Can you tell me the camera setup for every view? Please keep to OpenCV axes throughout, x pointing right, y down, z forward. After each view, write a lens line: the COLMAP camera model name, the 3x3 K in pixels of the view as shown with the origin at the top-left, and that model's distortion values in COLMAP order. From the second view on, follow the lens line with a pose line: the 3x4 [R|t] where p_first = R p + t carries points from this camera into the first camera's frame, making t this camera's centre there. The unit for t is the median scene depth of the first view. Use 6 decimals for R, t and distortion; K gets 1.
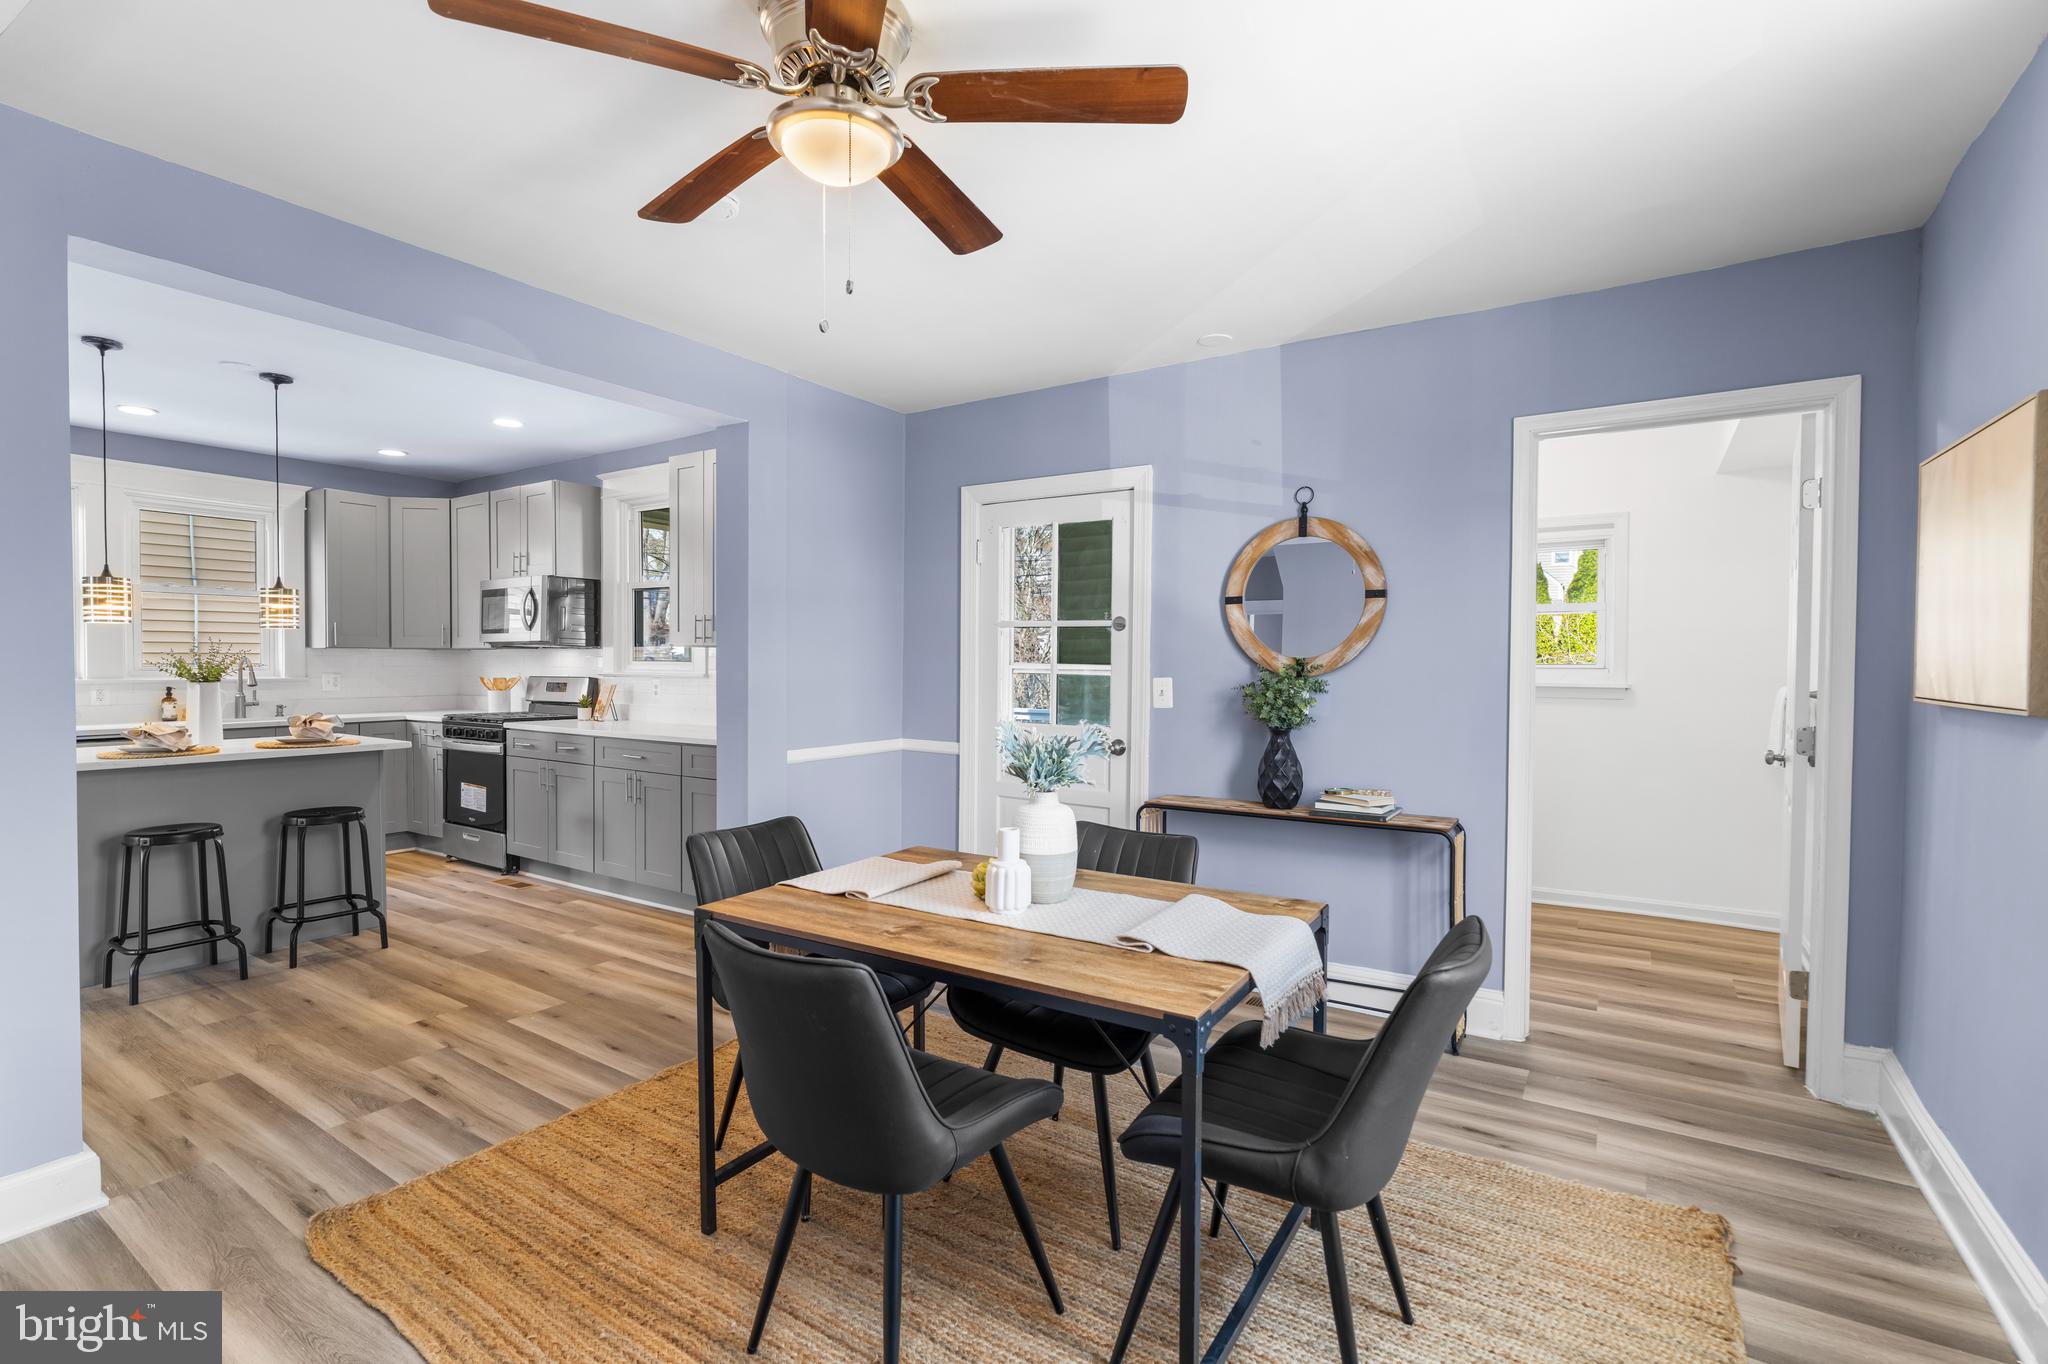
lens RADIAL K [[916.9, 0, 974.9], [0, 916.9, 680.7], [0, 0, 1]] dist [-0.005234, -0.000869]
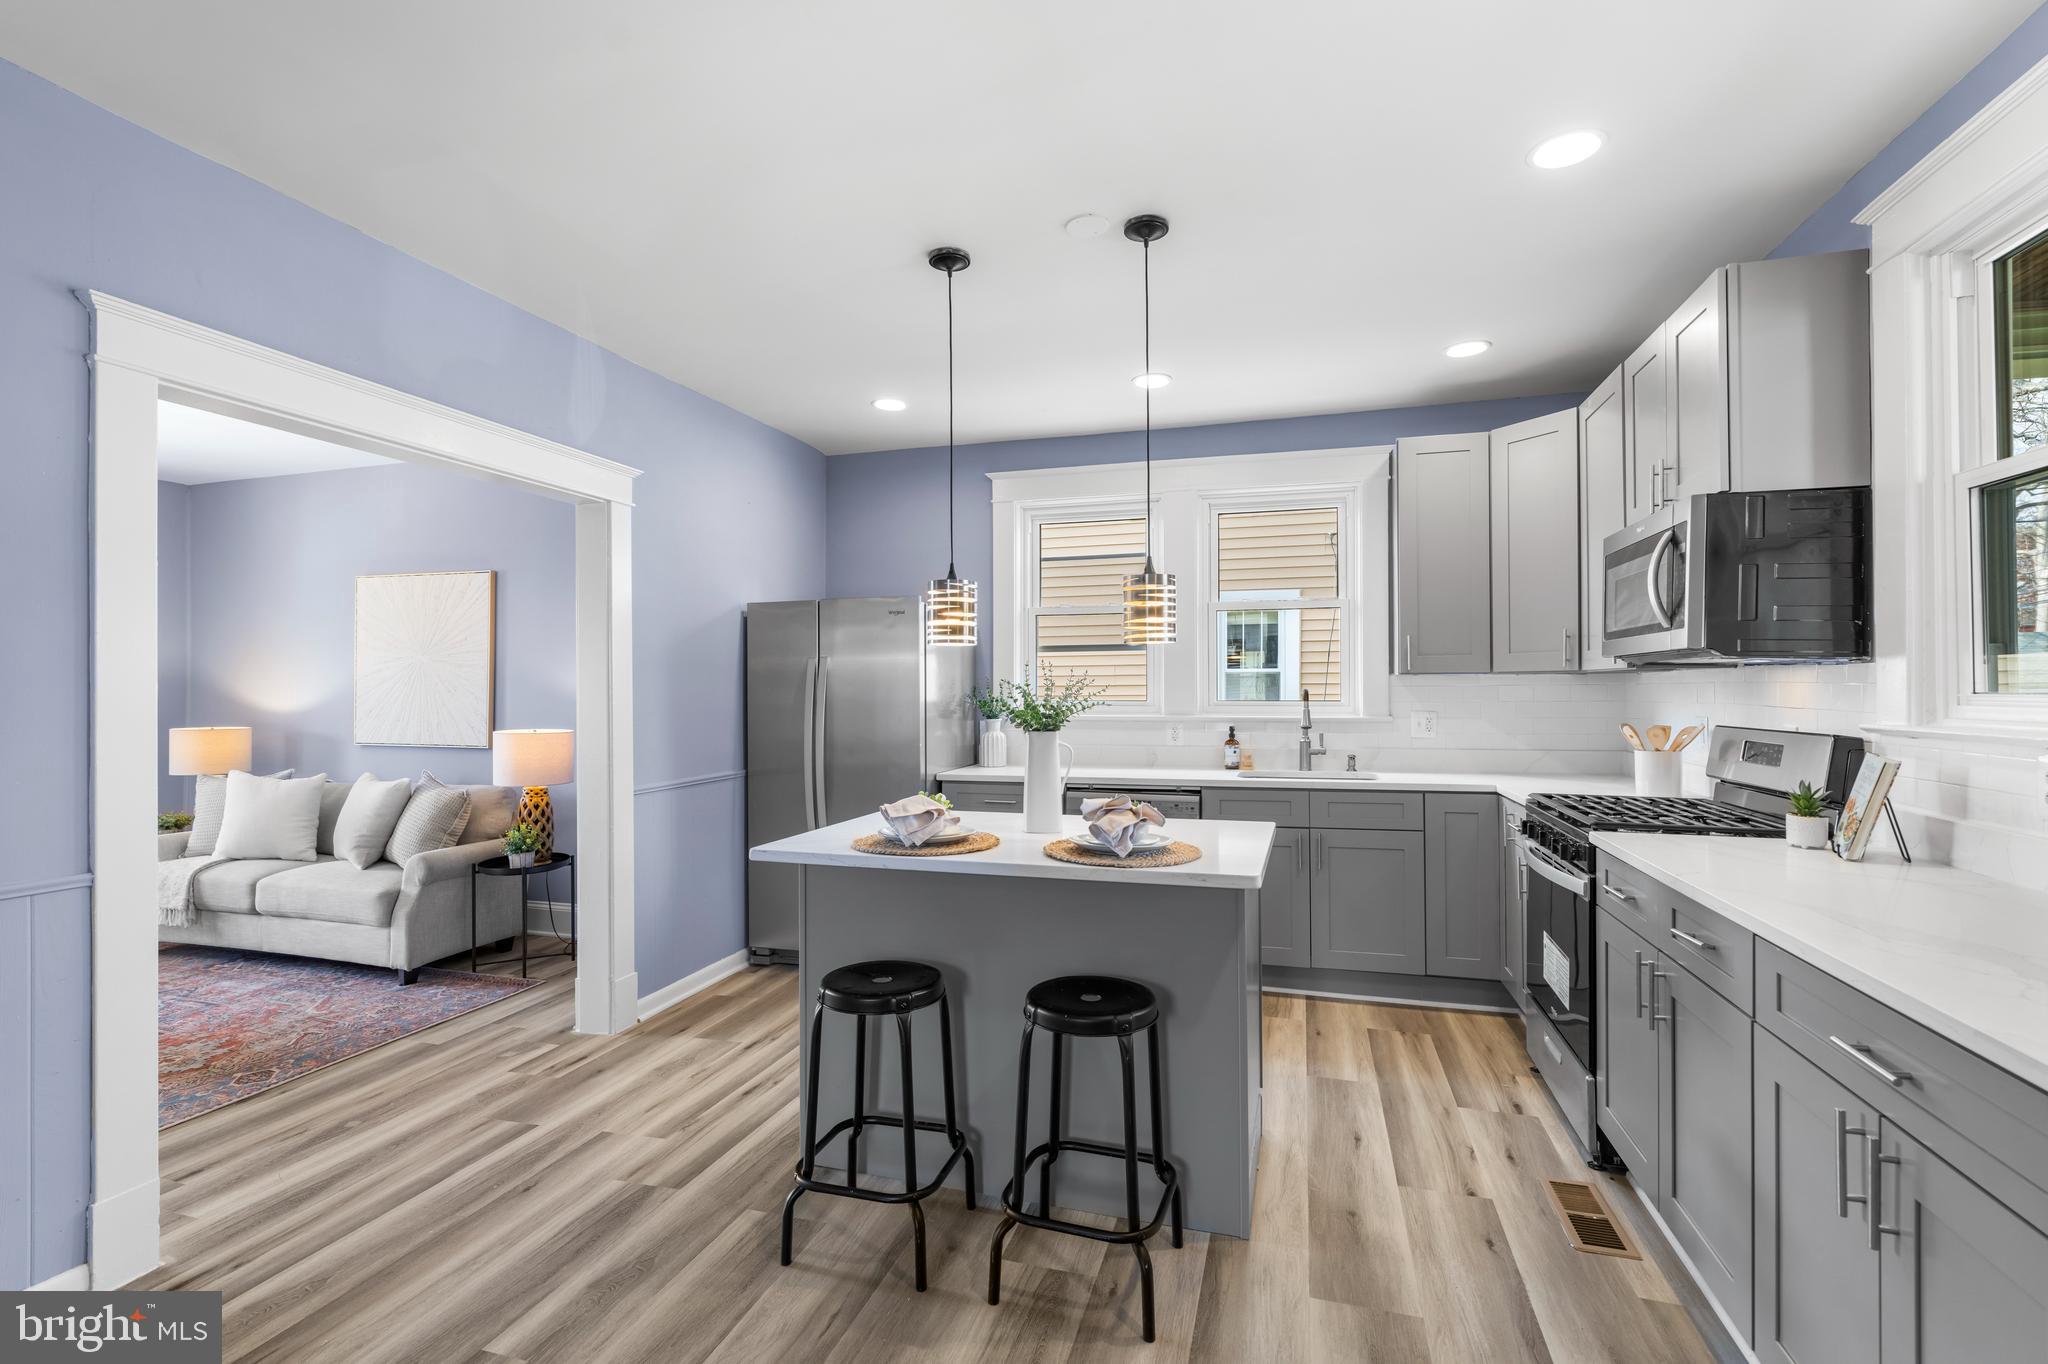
lens RADIAL K [[950.9, 0, 1024.0], [0, 950.9, 682.0], [0, 0, 1]] dist [0.042644, -0.022606]
pose [[0.343991, -0.013866, -0.938870, -0.151467], [-0.016360, 0.999651, -0.020758, -0.012434], [0.938830, 0.022500, 0.343644, 0.535414]]
